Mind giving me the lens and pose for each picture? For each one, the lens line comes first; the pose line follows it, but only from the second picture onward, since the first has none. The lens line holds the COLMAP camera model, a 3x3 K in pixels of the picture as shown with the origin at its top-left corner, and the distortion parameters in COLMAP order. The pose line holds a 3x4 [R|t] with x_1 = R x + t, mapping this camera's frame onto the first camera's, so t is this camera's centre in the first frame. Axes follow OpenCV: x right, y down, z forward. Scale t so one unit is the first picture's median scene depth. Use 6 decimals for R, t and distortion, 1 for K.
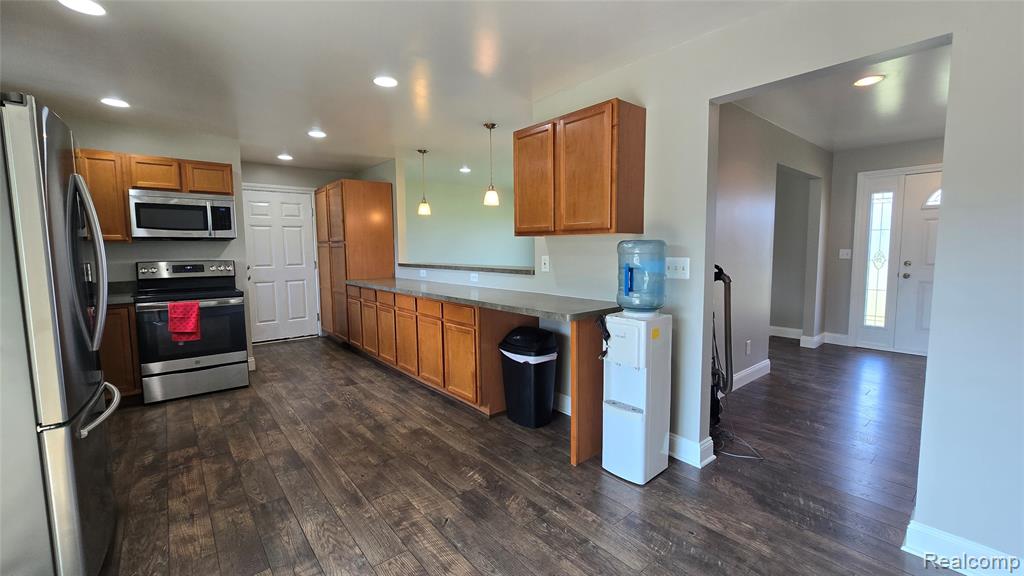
lens RADIAL K [[419.2, 0, 514.9], [0, 419.2, 284.8], [0, 0, 1]] dist [-0.002993, 0.000092]
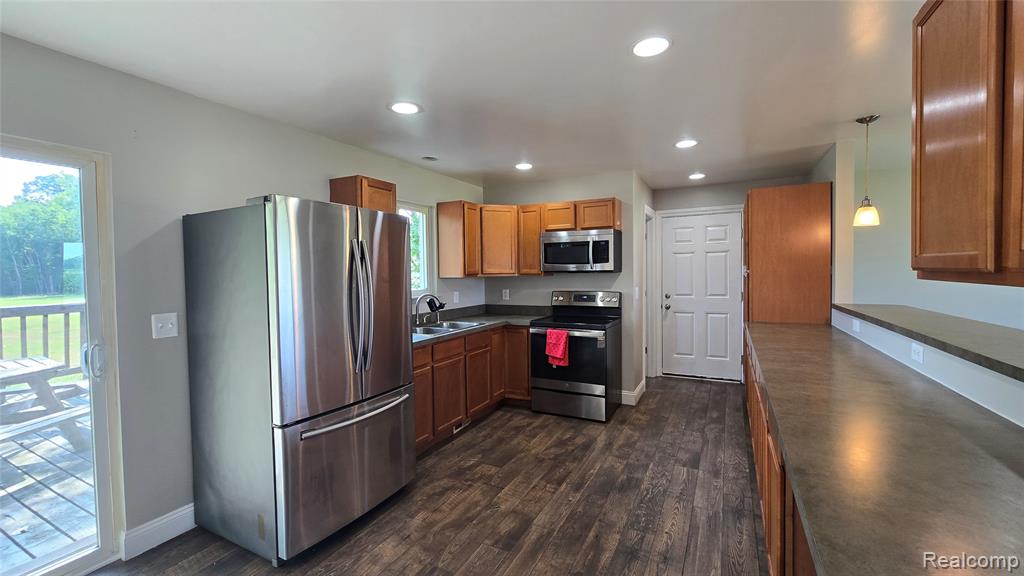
lens RADIAL K [[419.2, 0, 514.9], [0, 419.2, 284.8], [0, 0, 1]] dist [-0.002993, 0.000092]
pose [[0.389332, 0.032994, -0.920506, 0.174367], [-0.068757, 0.997611, 0.006677, -0.072226], [0.918528, 0.060692, 0.390671, 0.419796]]
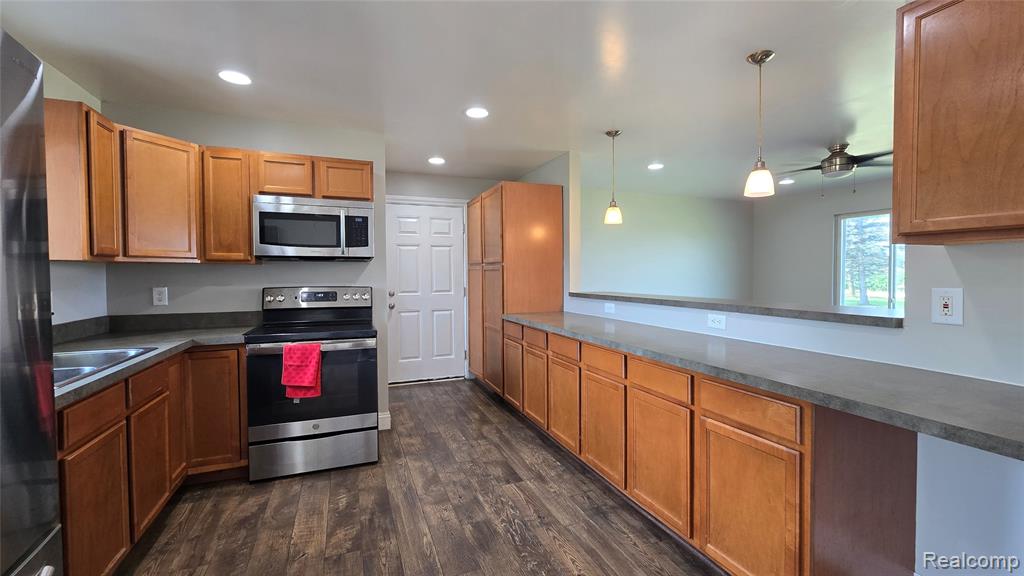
lens RADIAL K [[419.2, 0, 514.9], [0, 419.2, 284.8], [0, 0, 1]] dist [-0.002993, 0.000092]
pose [[0.951385, 0.011547, -0.307789, -0.200978], [-0.029722, 0.998075, -0.054428, -0.030436], [0.306568, 0.060930, 0.949897, 0.384319]]
